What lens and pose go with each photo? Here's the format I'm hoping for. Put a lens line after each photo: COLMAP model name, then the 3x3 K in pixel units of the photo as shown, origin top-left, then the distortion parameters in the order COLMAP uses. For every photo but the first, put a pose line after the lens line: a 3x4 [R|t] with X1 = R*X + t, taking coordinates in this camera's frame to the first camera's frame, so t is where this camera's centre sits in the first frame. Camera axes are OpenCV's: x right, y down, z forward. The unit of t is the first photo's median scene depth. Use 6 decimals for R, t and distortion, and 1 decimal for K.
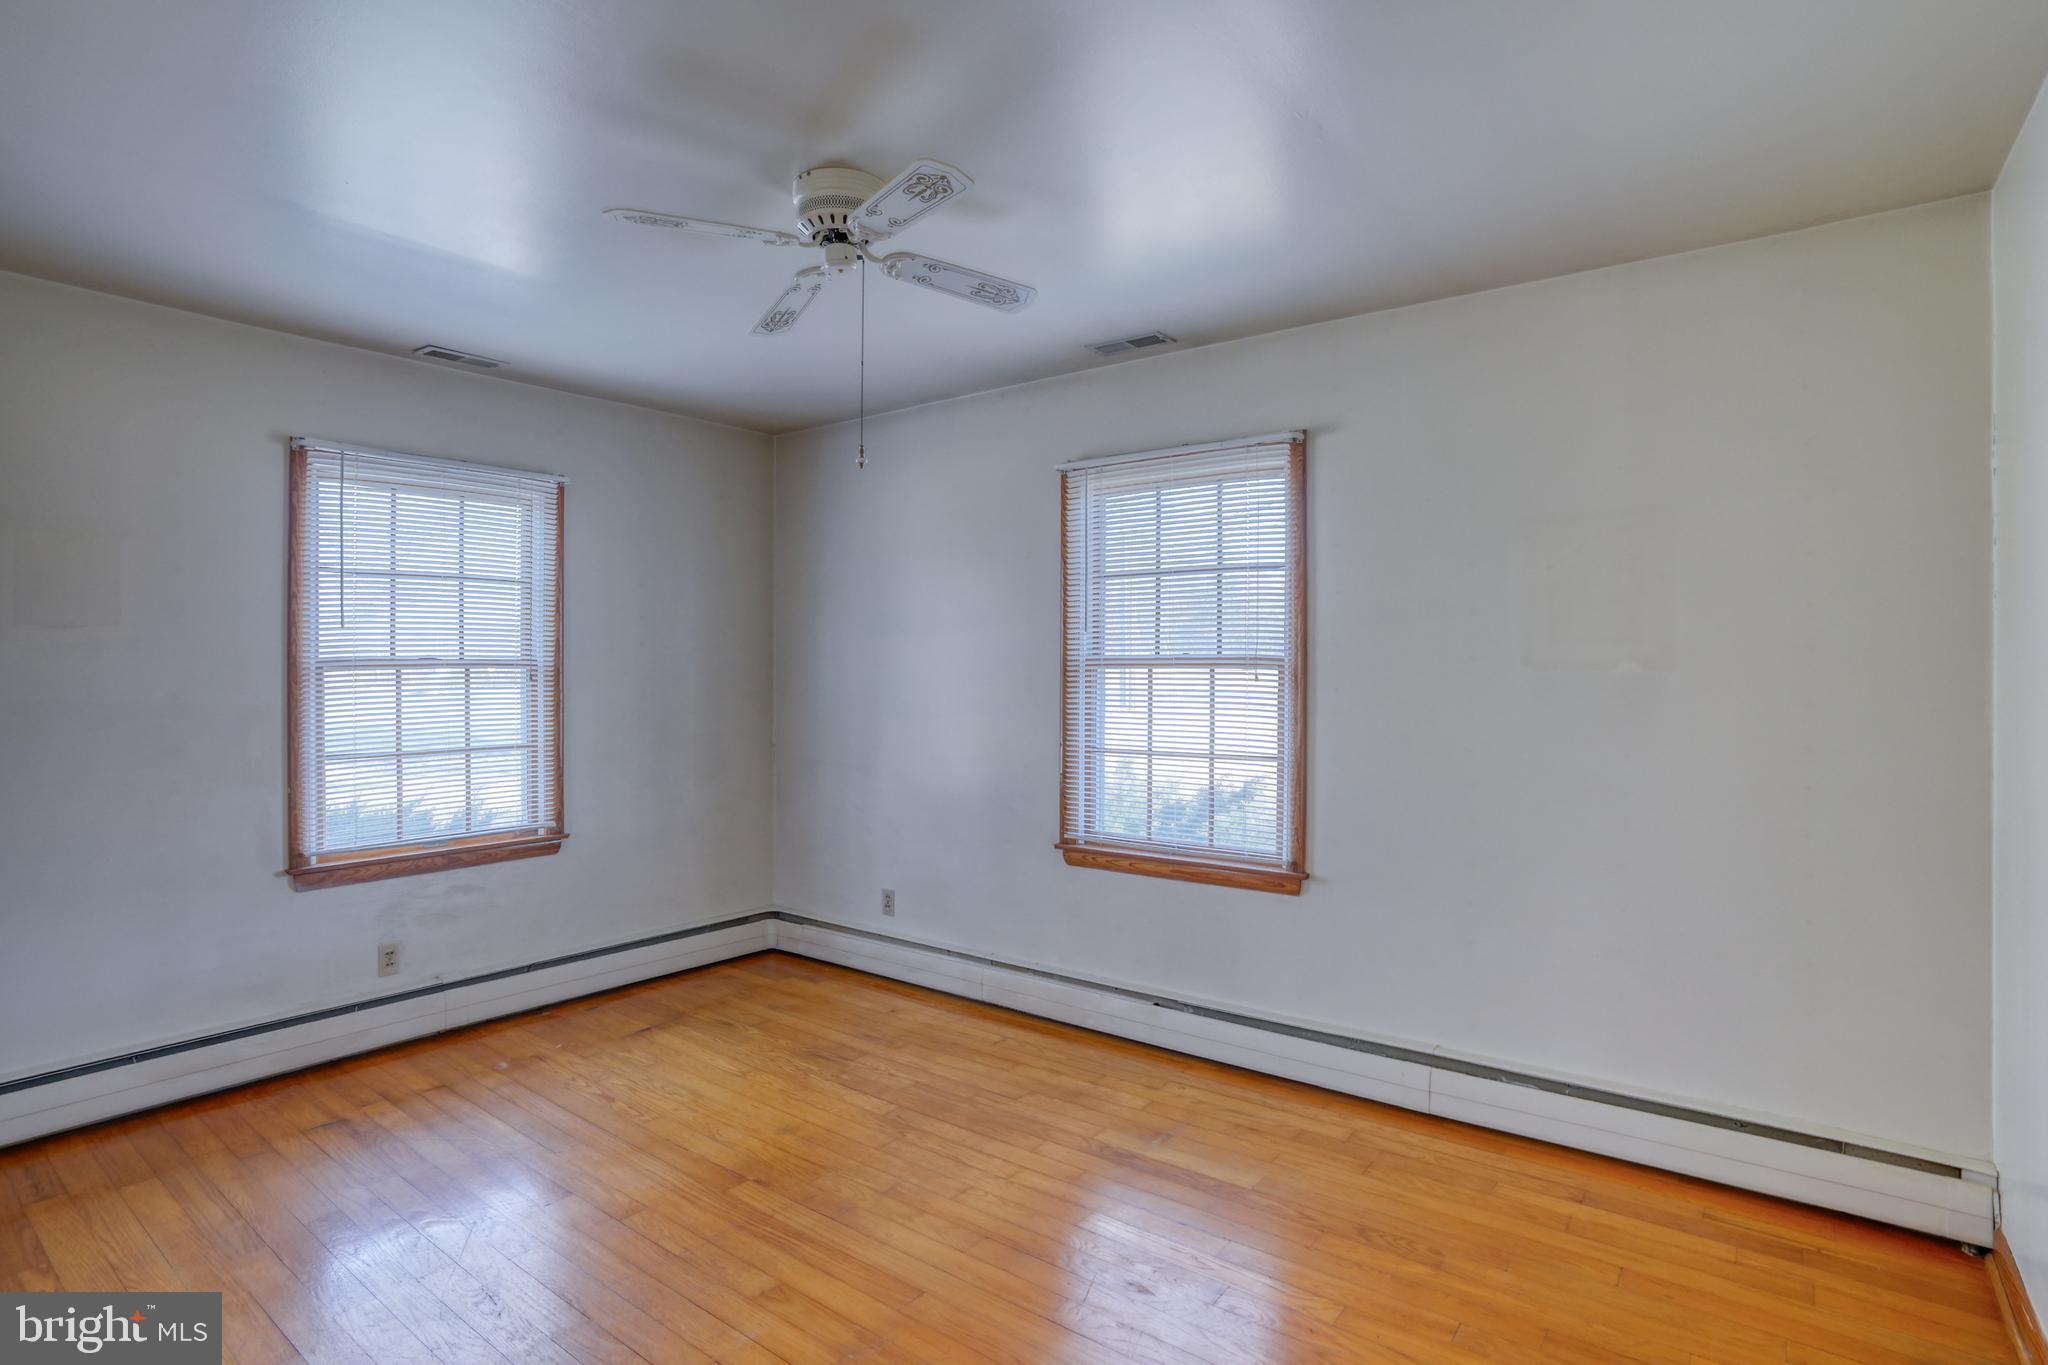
lens RADIAL K [[1047.5, 0, 1011.3], [0, 1047.5, 661.8], [0, 0, 1]] dist [-0.080961, 0.037909]
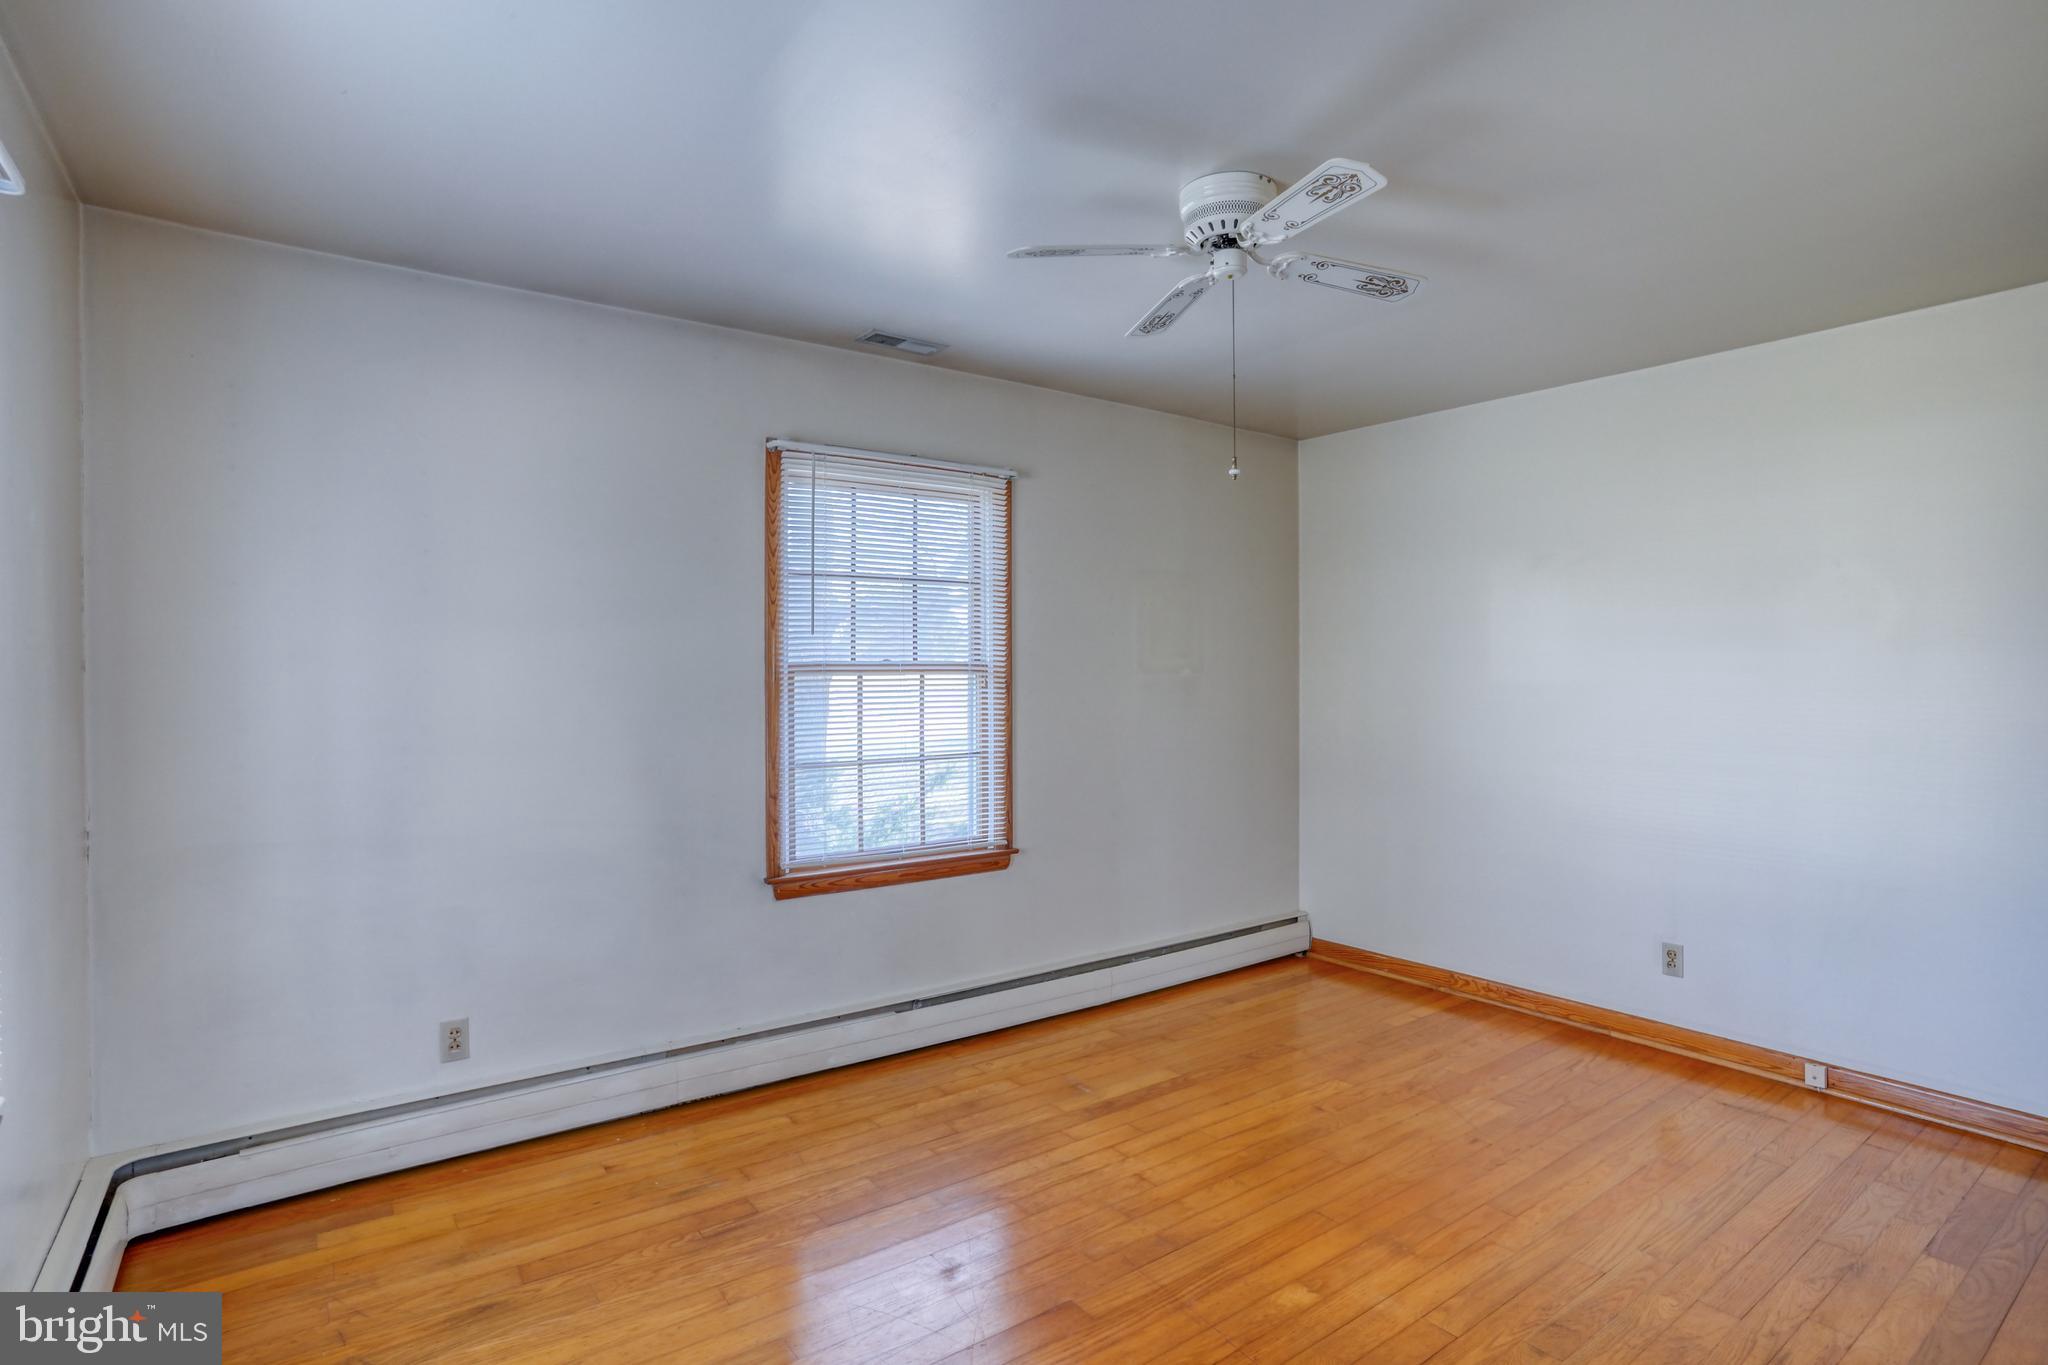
lens RADIAL K [[1039.0, 0, 1052.2], [0, 1039.0, 677.2], [0, 0, 1]] dist [-0.079246, 0.041313]
pose [[0.260003, -0.005315, 0.965593, -0.783950], [-0.001262, 0.999982, 0.005844, 0.003011], [-0.965607, -0.002738, 0.259991, 0.607788]]
